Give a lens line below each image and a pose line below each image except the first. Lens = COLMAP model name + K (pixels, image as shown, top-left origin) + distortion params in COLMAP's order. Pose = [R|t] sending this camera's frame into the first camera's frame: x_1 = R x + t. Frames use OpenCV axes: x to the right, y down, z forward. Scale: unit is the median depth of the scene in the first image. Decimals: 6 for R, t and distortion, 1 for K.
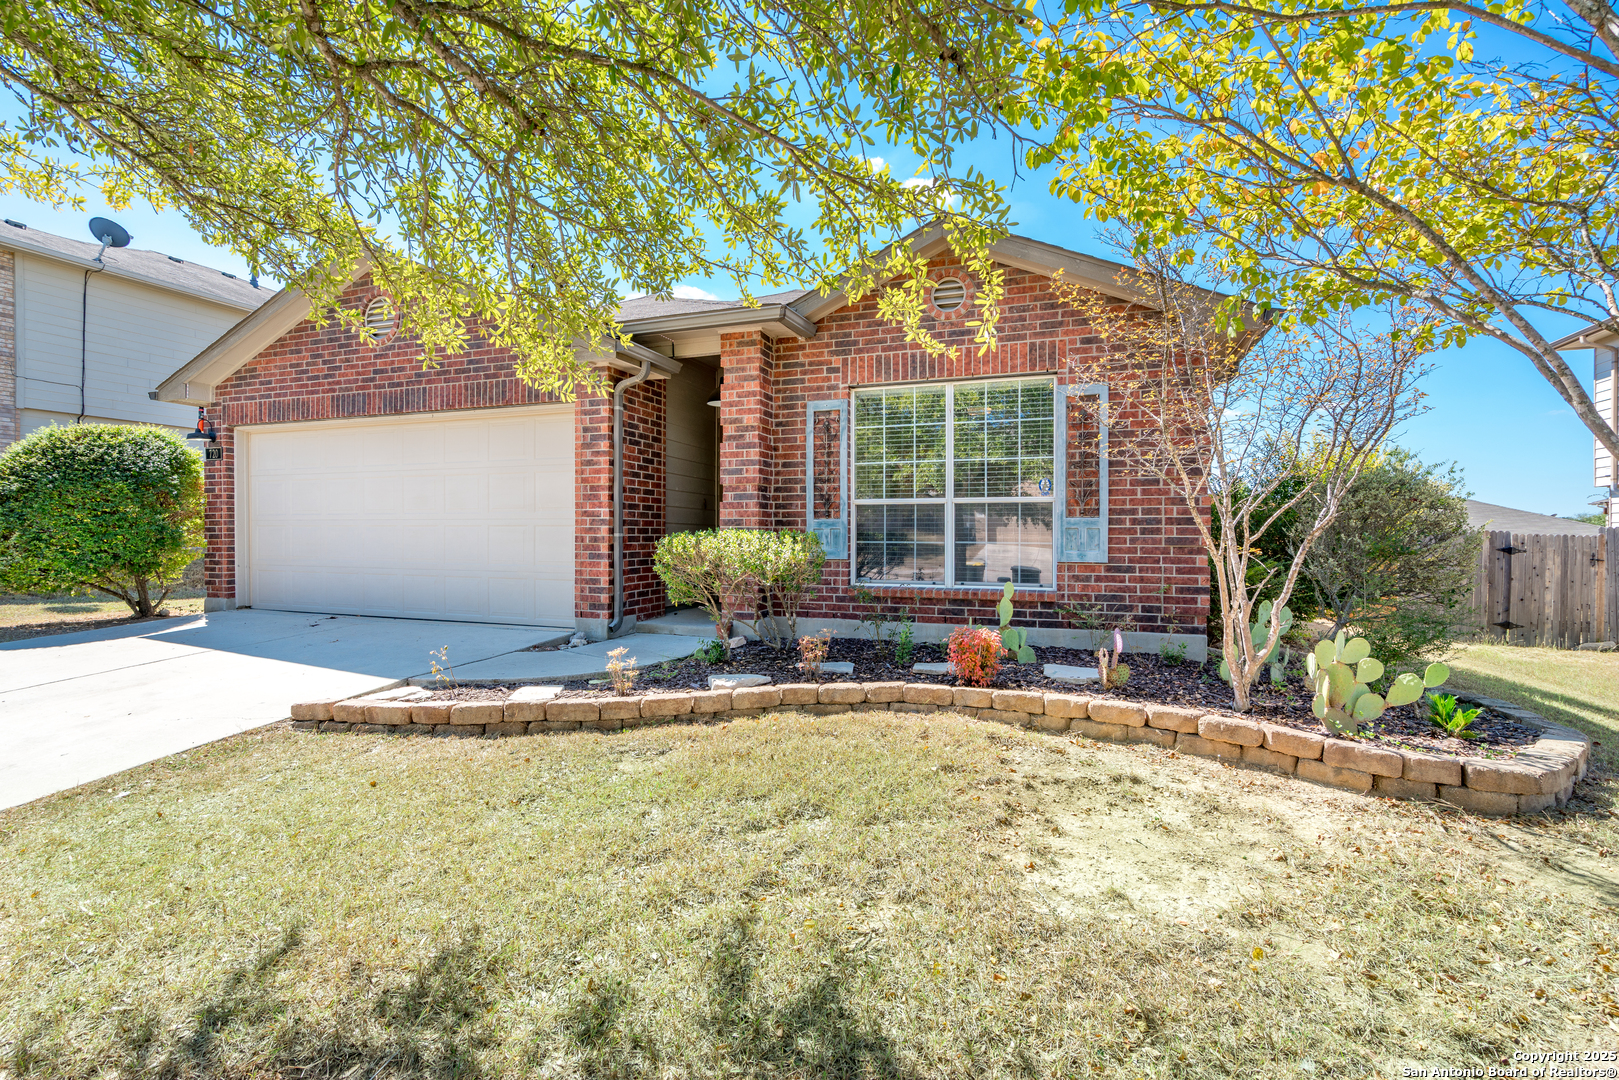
lens RADIAL K [[737.2, 0, 802.8], [0, 737.2, 539.6], [0, 0, 1]] dist [-0.005650, 0.002104]
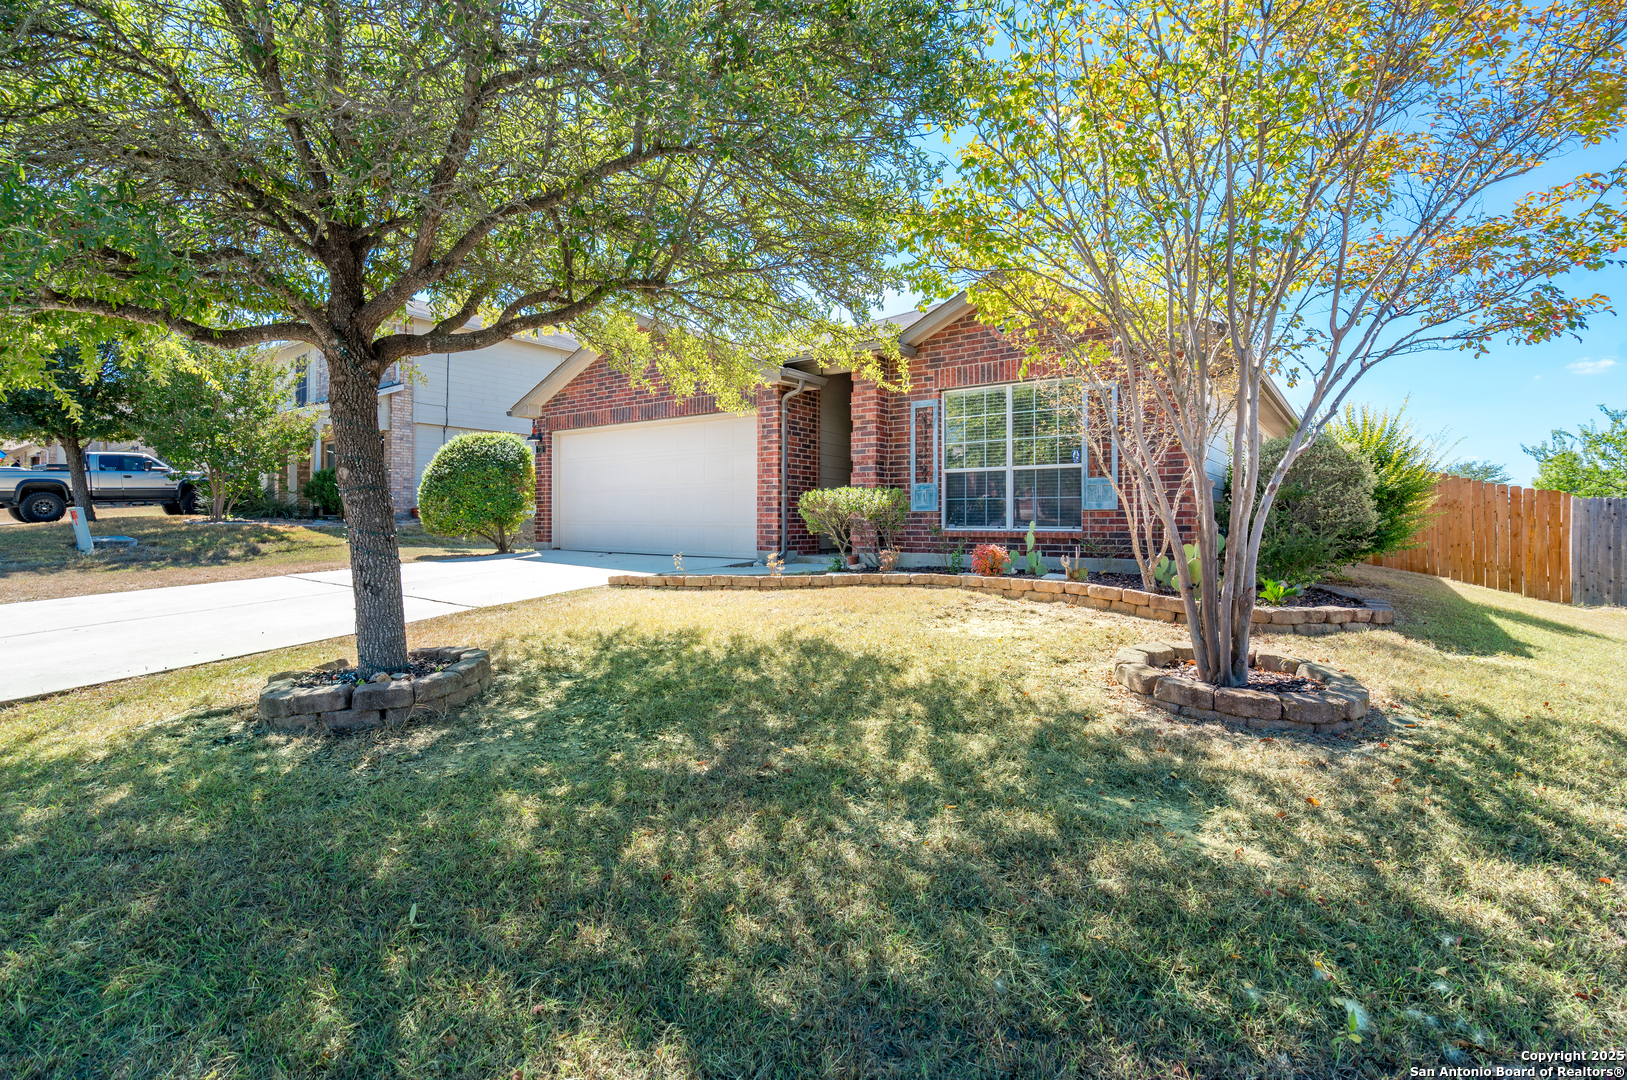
lens RADIAL K [[740.8, 0, 802.1], [0, 740.8, 524.5], [0, 0, 1]] dist [-0.005650, 0.002104]
pose [[0.963281, 0.000968, -0.268495, 0.190703], [-0.001769, 0.999995, -0.002741, 0.056668], [0.268491, 0.003115, 0.963277, -0.447057]]
